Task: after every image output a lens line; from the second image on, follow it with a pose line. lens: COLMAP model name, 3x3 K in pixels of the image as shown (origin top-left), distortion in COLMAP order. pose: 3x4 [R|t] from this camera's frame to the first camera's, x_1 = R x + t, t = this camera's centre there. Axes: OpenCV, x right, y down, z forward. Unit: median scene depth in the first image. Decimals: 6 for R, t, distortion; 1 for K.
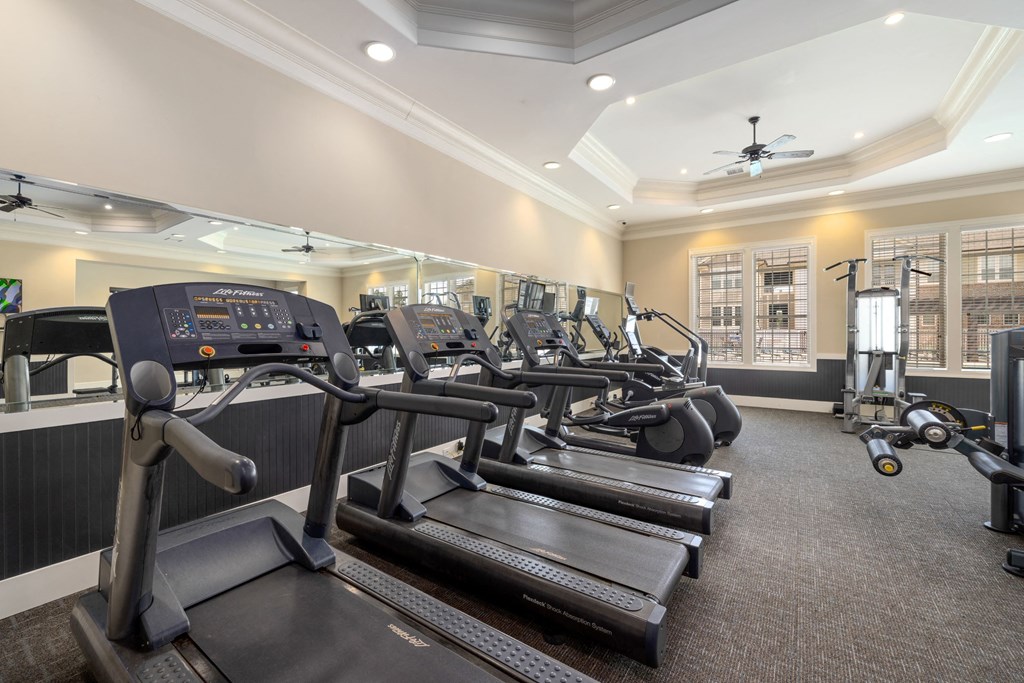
lens RADIAL K [[424.7, 0, 510.1], [0, 424.7, 337.5], [0, 0, 1]] dist [0.000331, 0.000027]
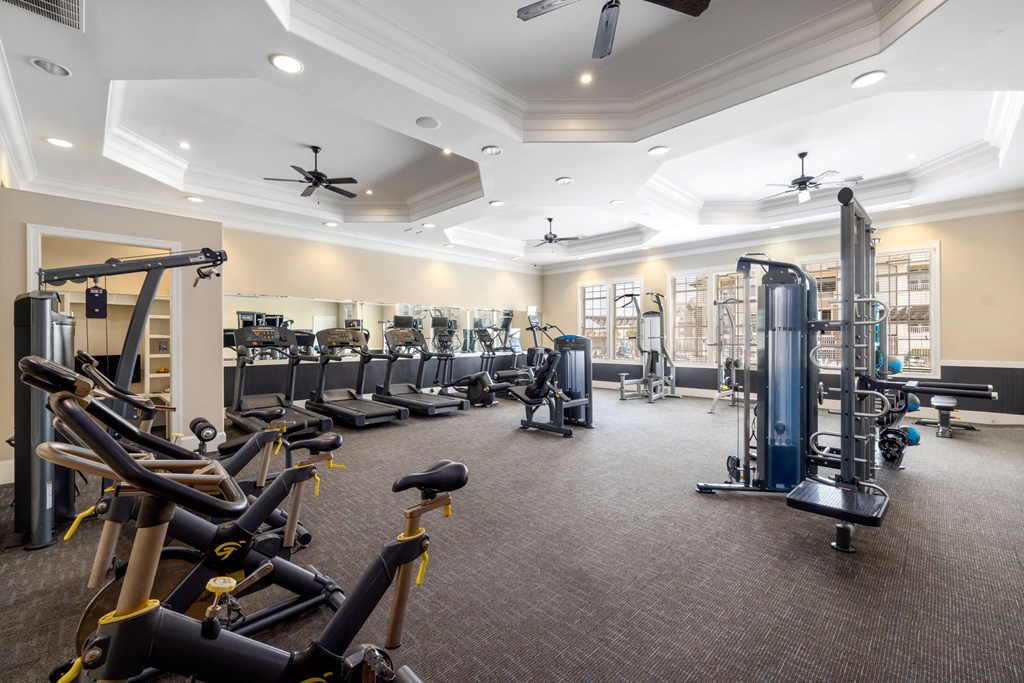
lens RADIAL K [[424.7, 0, 512.2], [0, 424.7, 340.7], [0, 0, 1]] dist [0.000331, 0.000027]
pose [[0.982863, -0.001036, -0.184334, 0.007004], [0.001171, 0.999999, 0.000628, -0.005555], [0.184333, -0.000833, 0.982863, -0.277386]]
